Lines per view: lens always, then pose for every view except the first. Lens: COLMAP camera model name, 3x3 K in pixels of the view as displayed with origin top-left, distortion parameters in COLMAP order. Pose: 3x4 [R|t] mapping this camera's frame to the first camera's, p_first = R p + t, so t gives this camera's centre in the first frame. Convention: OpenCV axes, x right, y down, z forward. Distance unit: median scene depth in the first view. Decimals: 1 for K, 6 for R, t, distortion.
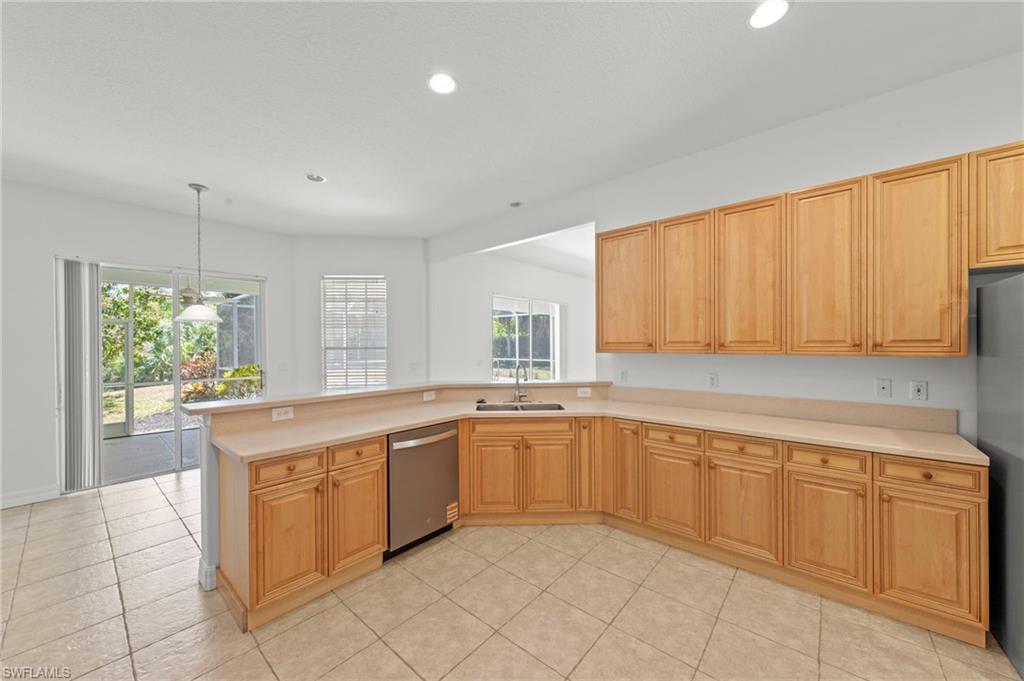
lens RADIAL K [[380.3, 0, 512.7], [0, 380.3, 343.0], [0, 0, 1]] dist [0.003737, 0.000053]
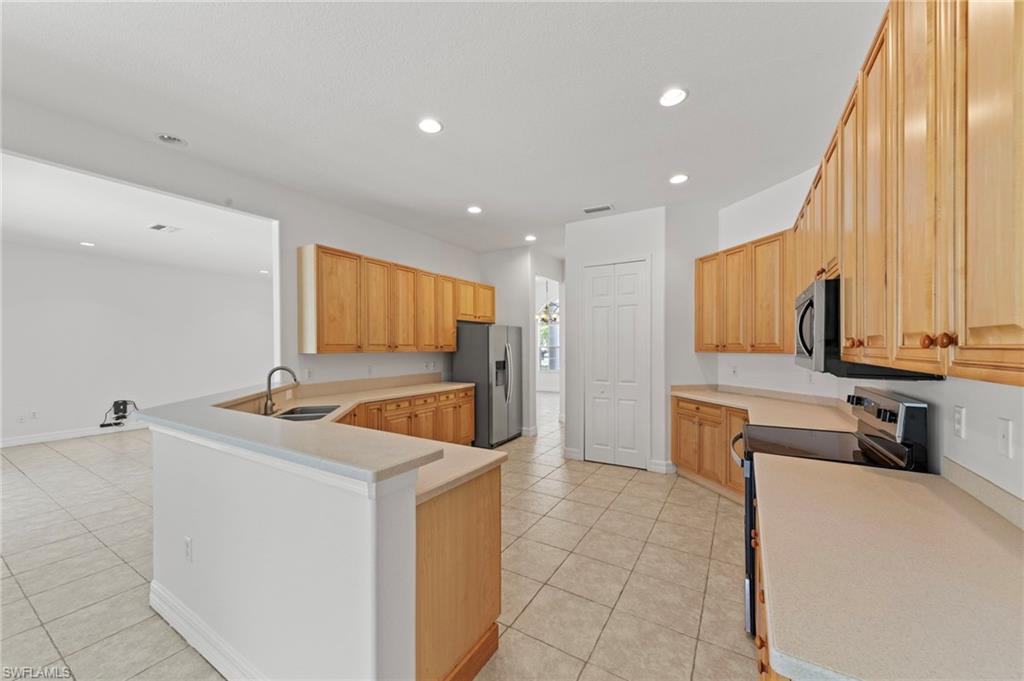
lens RADIAL K [[380.3, 0, 508.2], [0, 380.3, 347.1], [0, 0, 1]] dist [0.003737, 0.000053]
pose [[-0.155626, 0.004762, 0.987805, -0.574659], [-0.002443, 0.999983, -0.005206, 0.006855], [-0.987813, -0.003223, -0.155612, 0.382917]]
